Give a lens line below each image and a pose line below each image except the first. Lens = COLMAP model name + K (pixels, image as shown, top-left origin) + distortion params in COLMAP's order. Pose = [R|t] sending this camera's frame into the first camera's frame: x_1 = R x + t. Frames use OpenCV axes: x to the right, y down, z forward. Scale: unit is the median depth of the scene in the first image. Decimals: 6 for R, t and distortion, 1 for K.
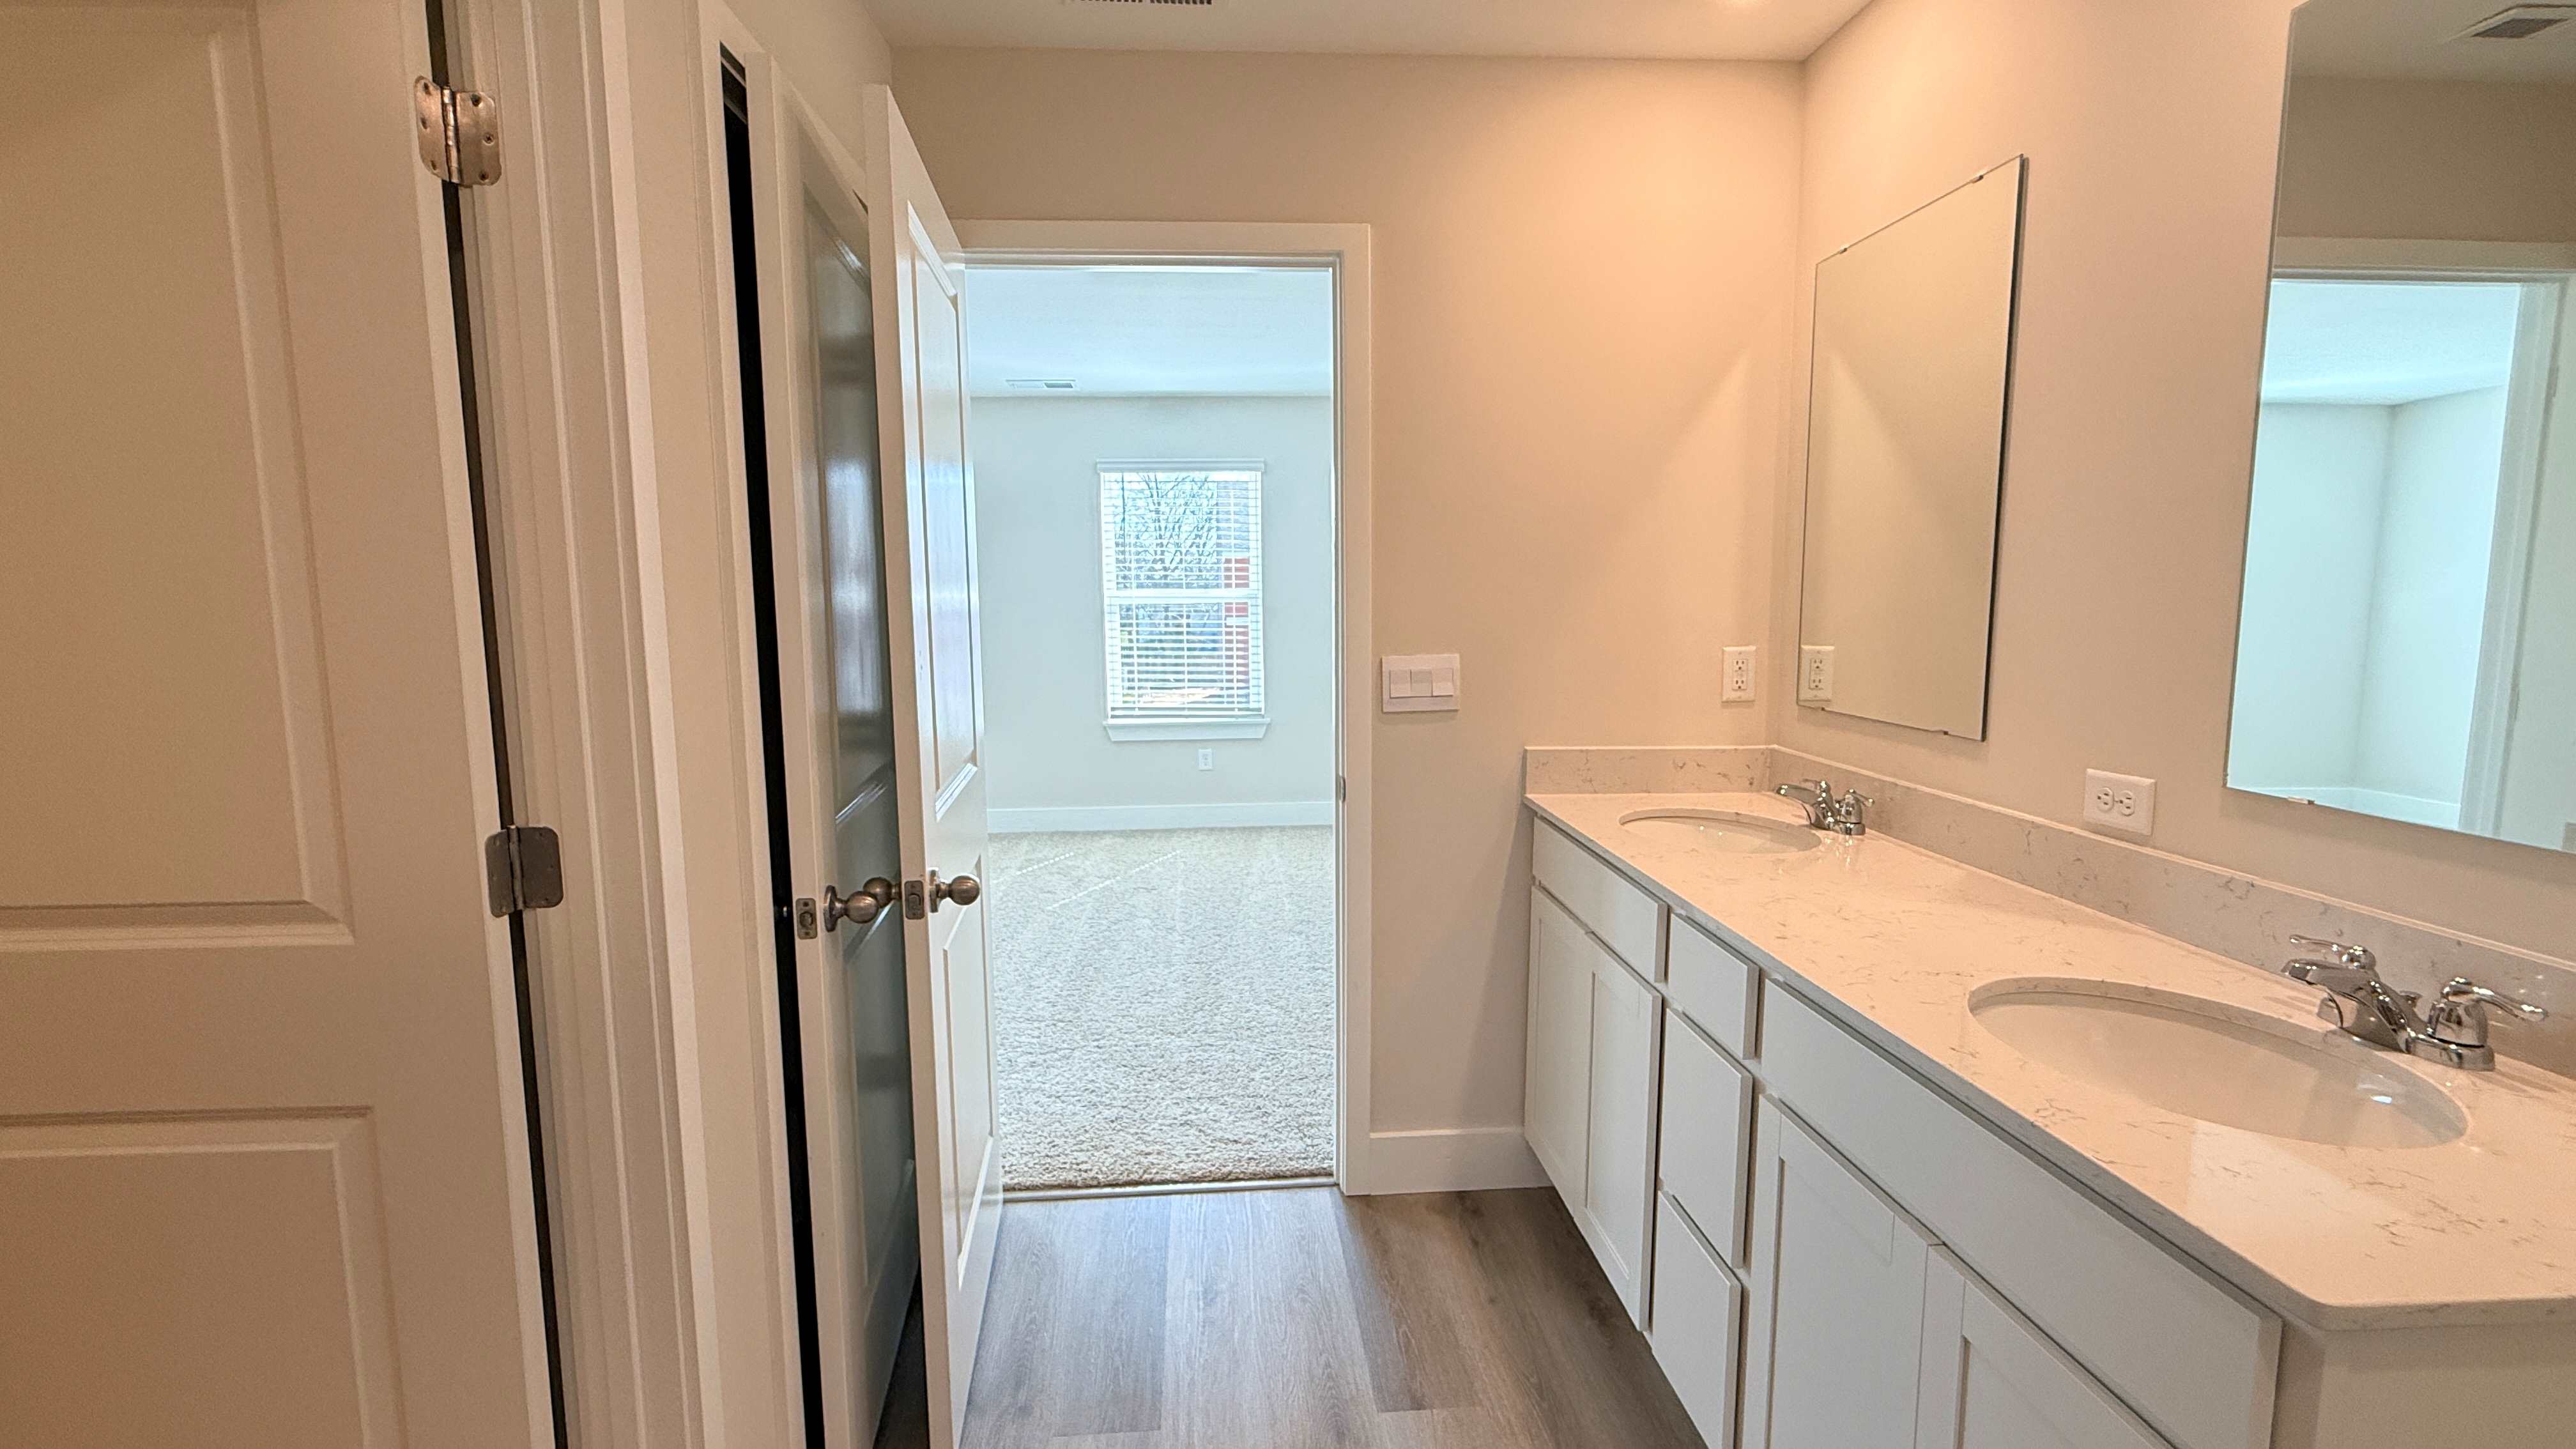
lens RADIAL K [[1176.5, 0, 1293.9], [0, 1176.5, 729.9], [0, 0, 1]] dist [0.012137, 0.000189]
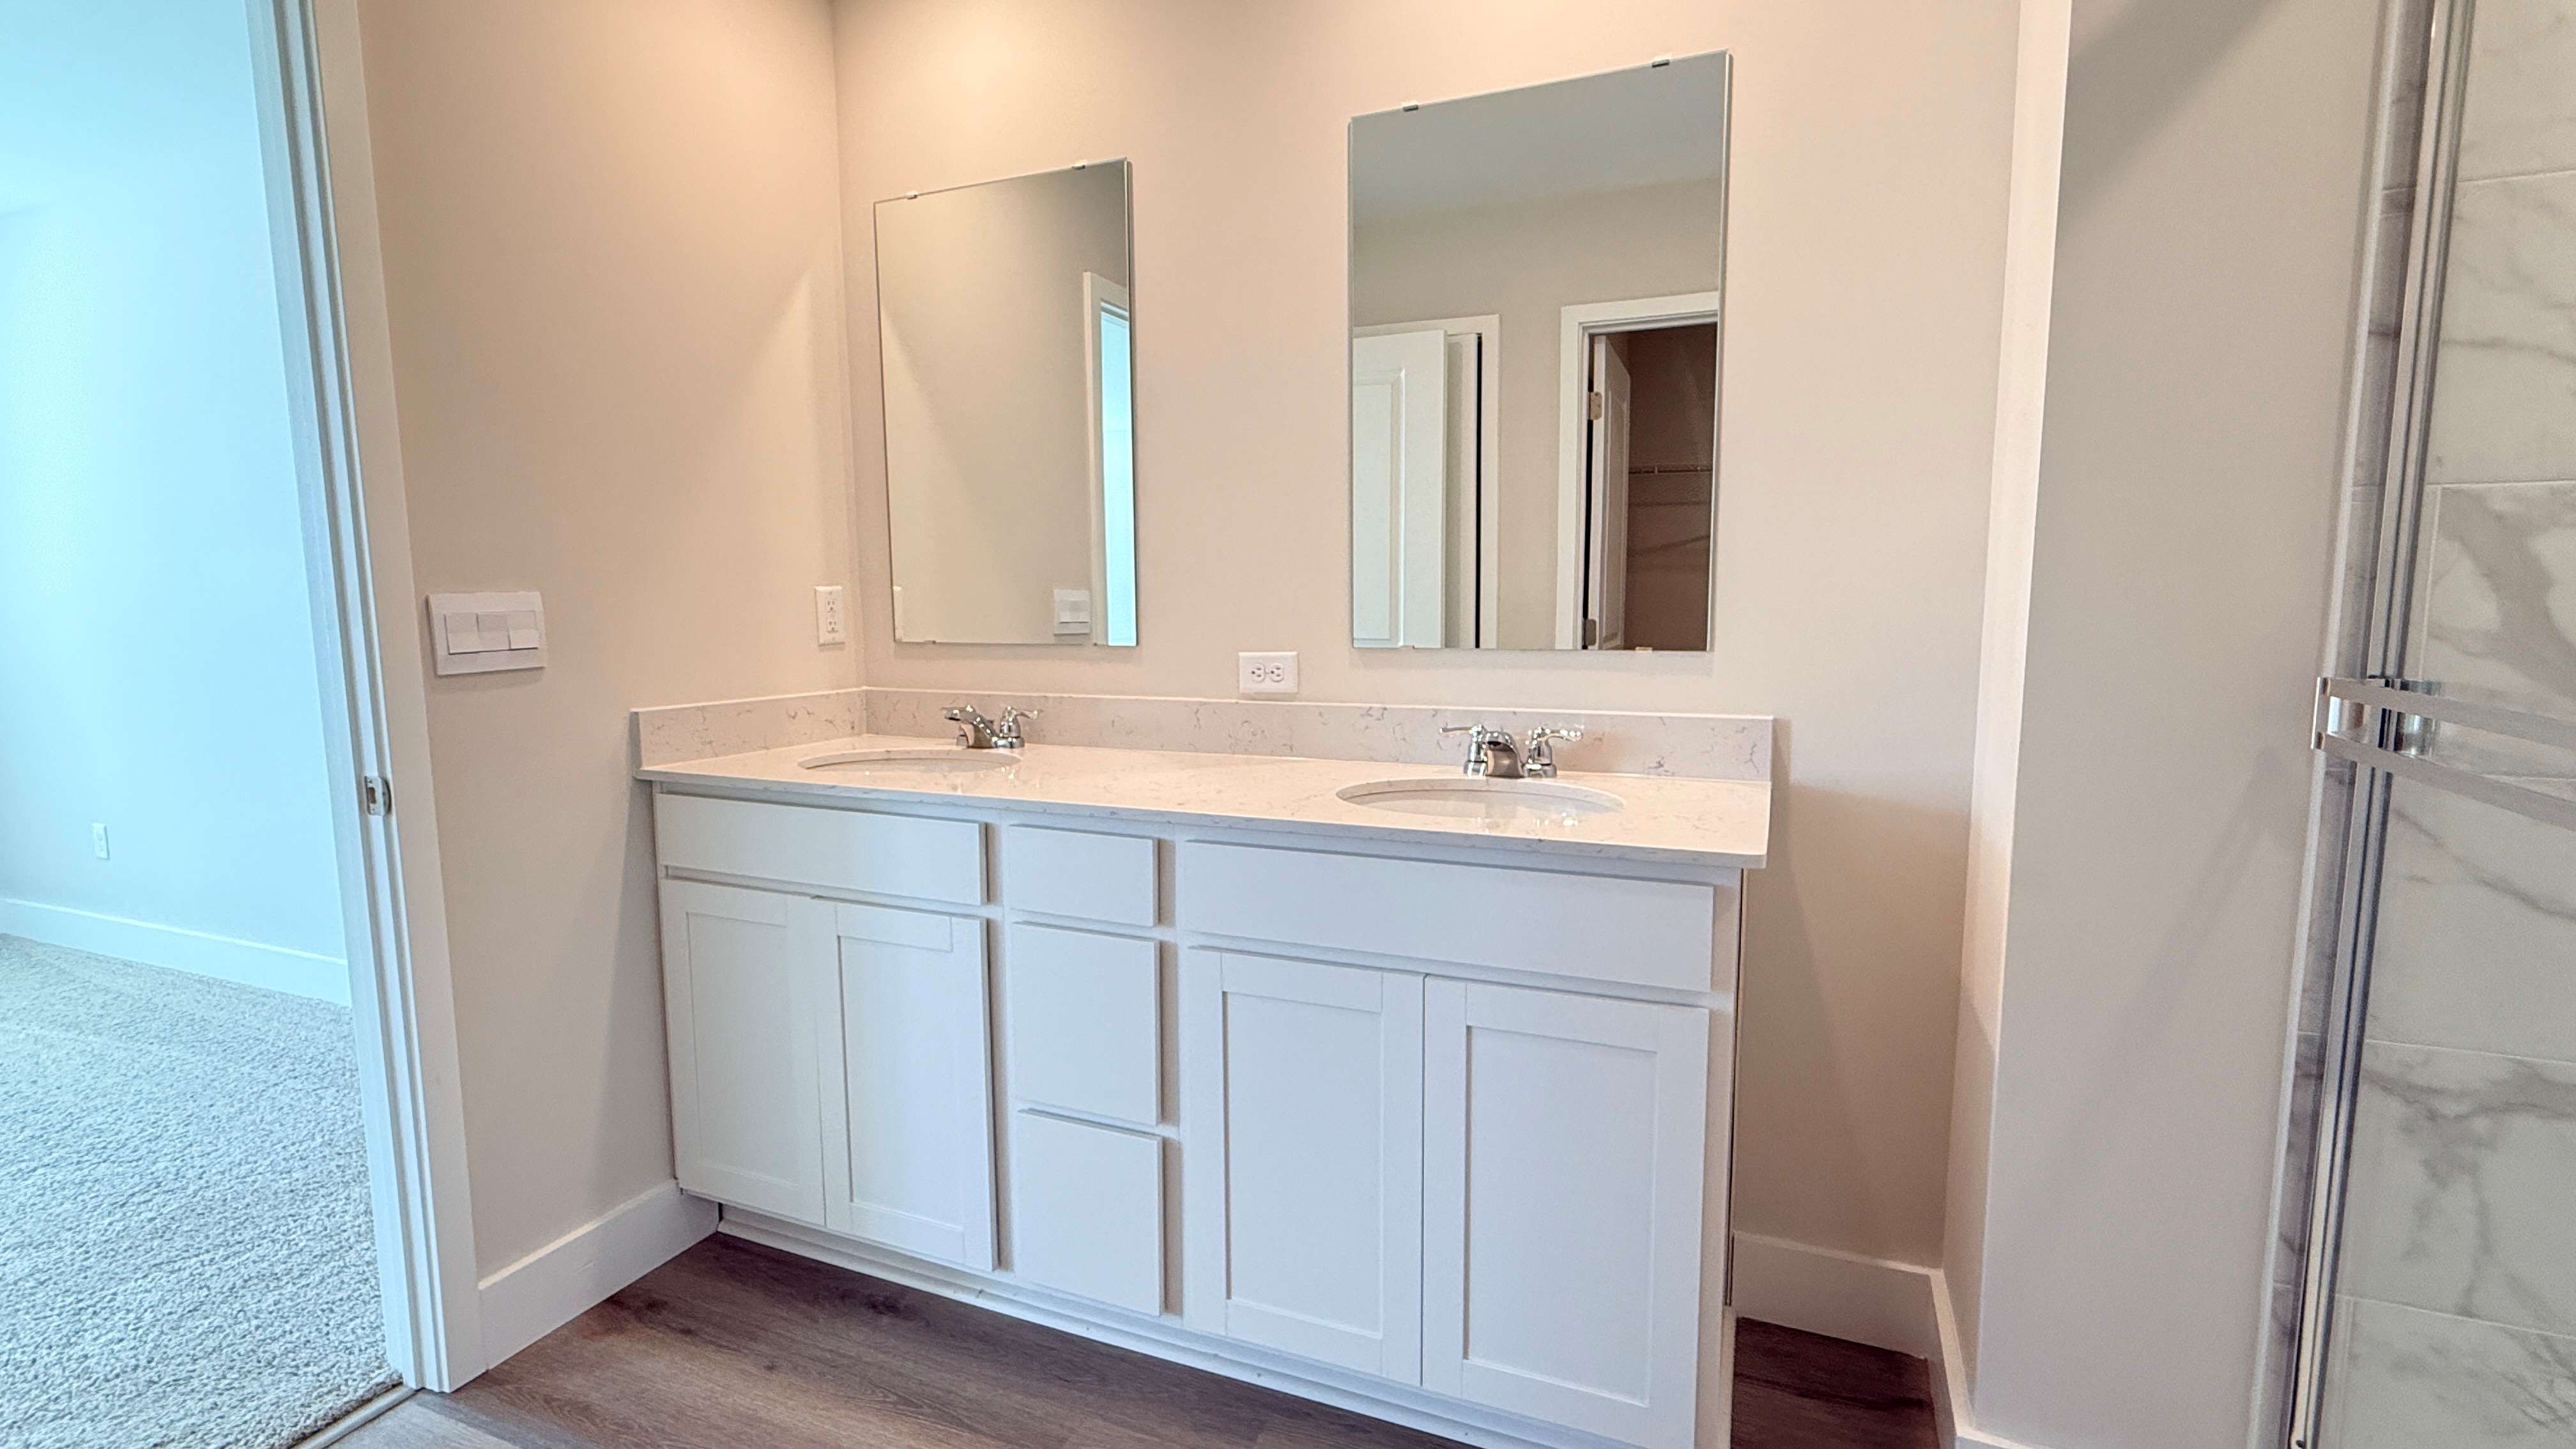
lens RADIAL K [[1176.5, 0, 1285.6], [0, 1176.5, 714.2], [0, 0, 1]] dist [0.012137, 0.000189]
pose [[0.467443, -0.090956, 0.879332, -0.306040], [0.112608, 0.992716, 0.042823, 0.033935], [-0.876822, 0.079002, 0.474281, 0.231619]]
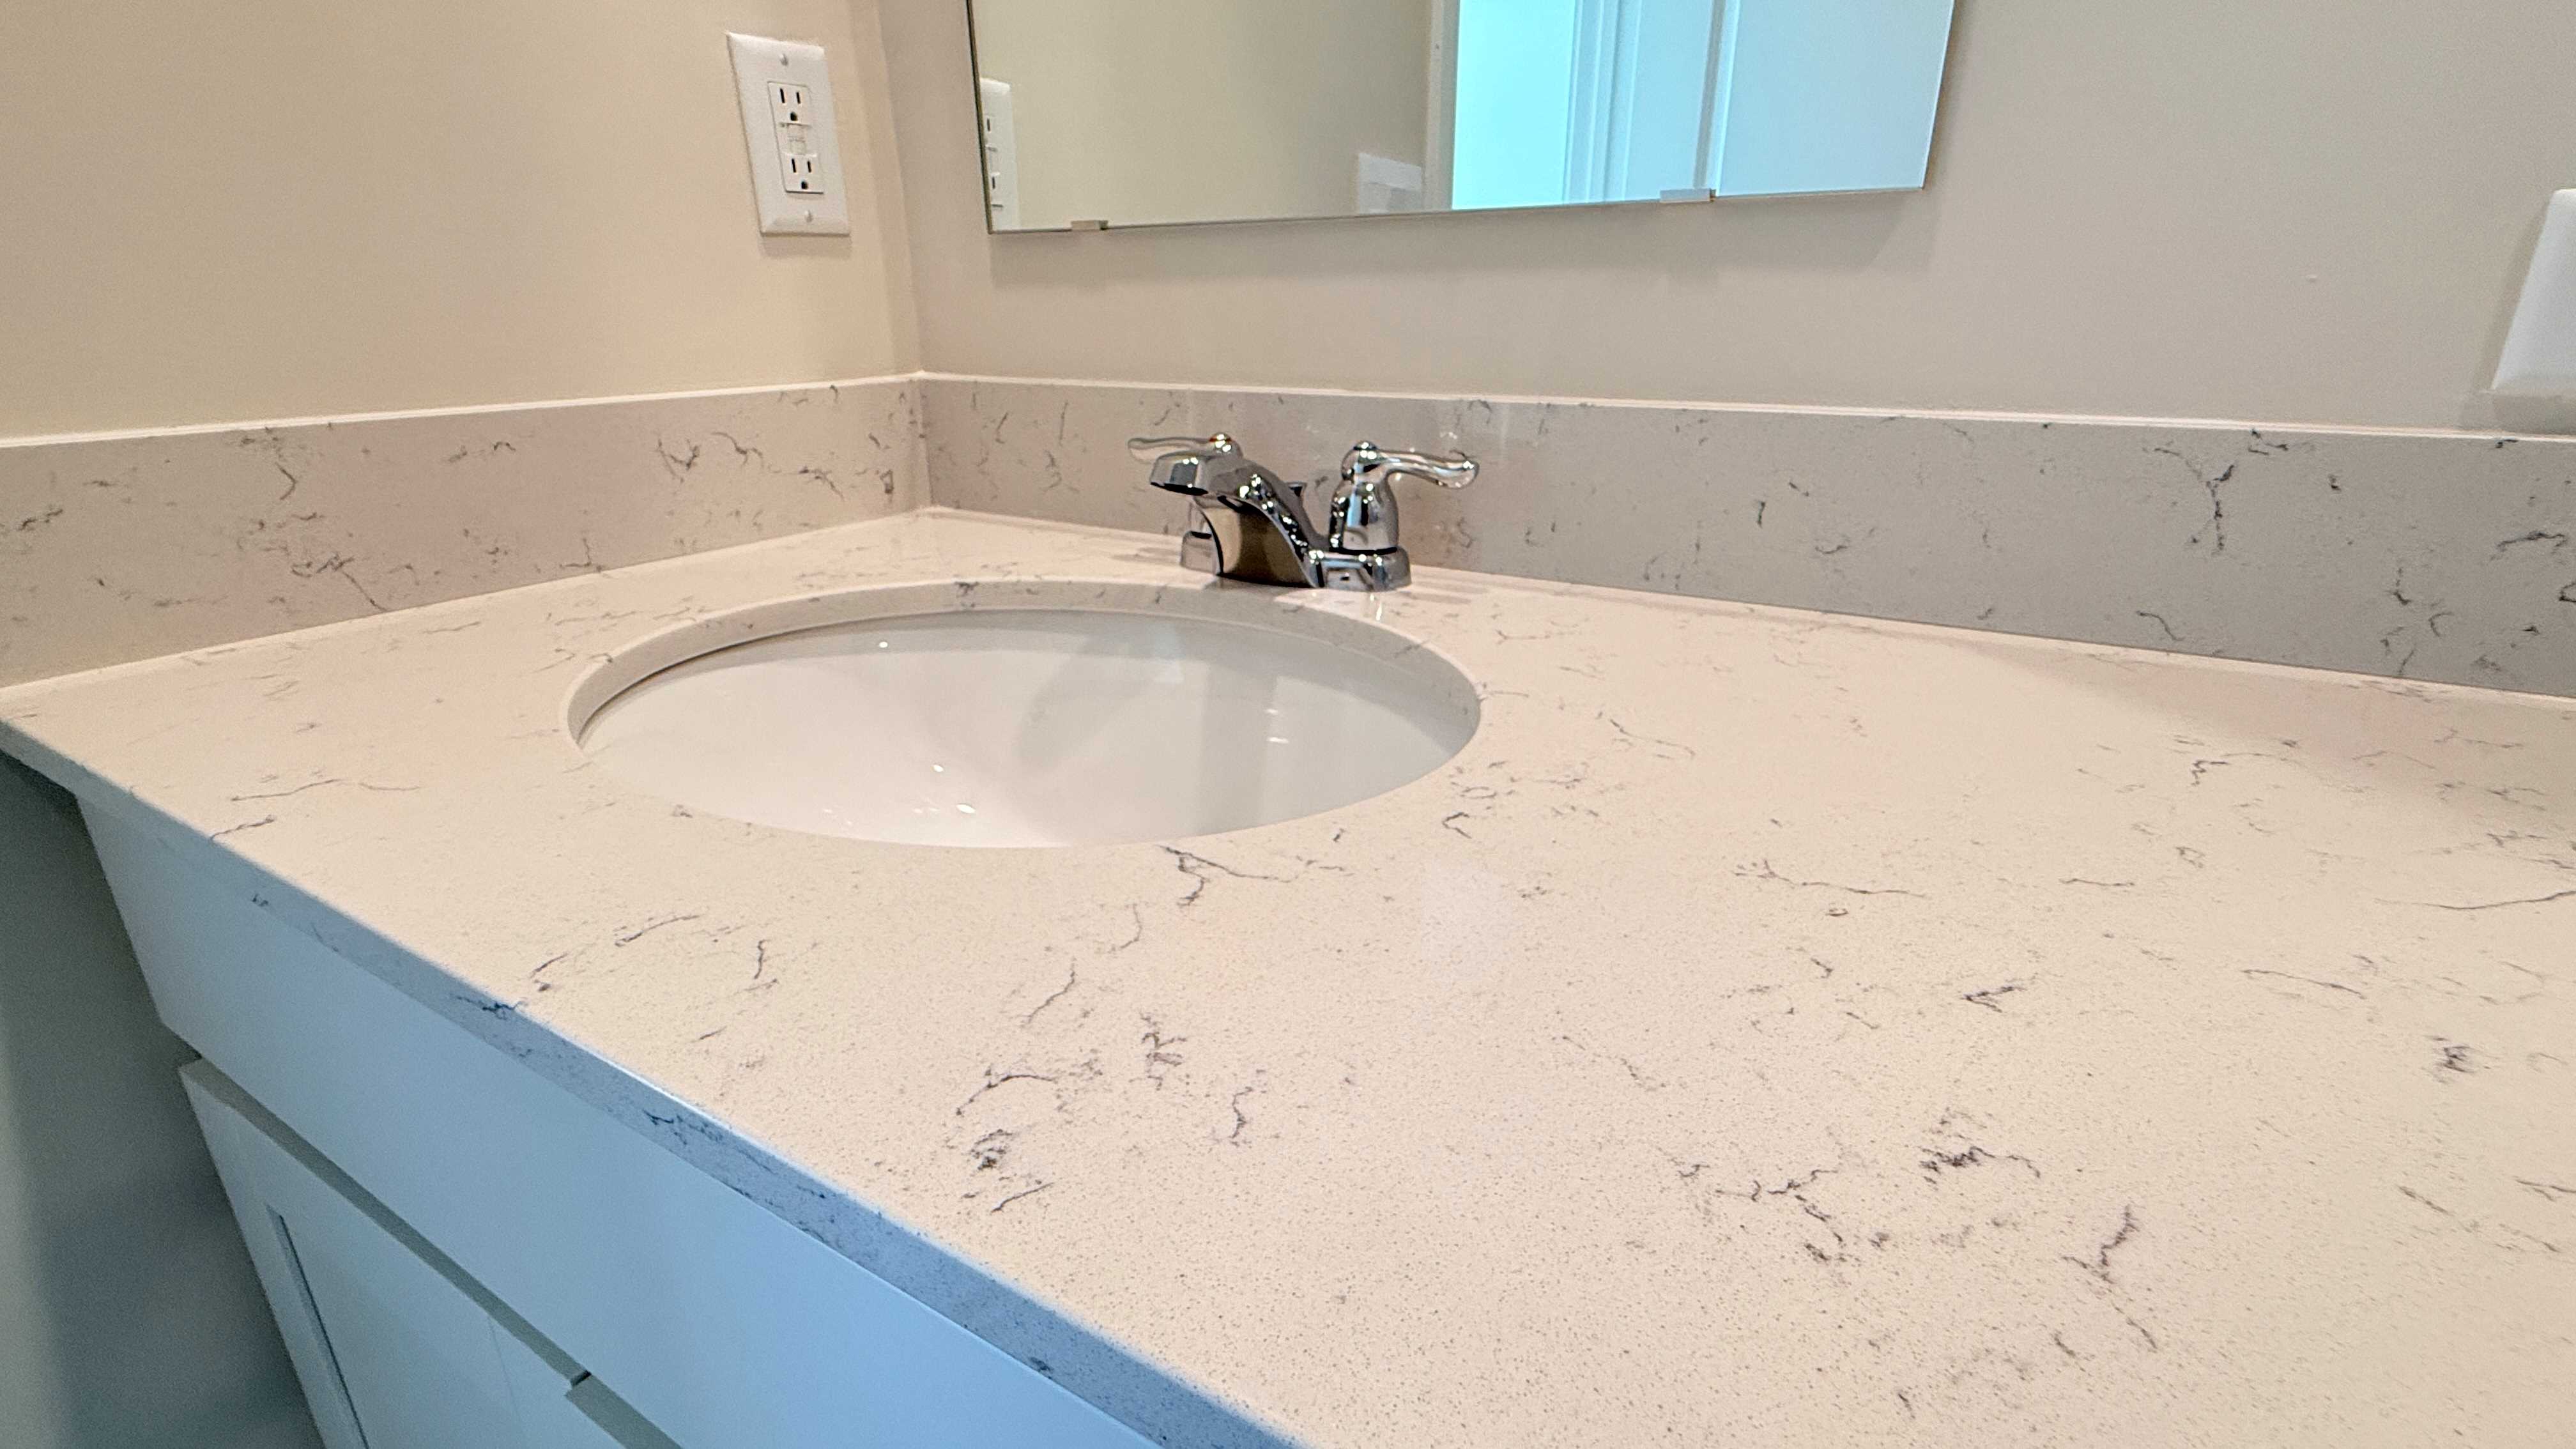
lens RADIAL K [[1176.5, 0, 1277.6], [0, 1176.5, 711.8], [0, 0, 1]] dist [0.012137, 0.000189]
pose [[0.591613, -0.274874, 0.757917, 0.178530], [0.106920, 0.958531, 0.264172, 0.029673], [-0.799101, -0.075251, 0.596469, 0.714206]]
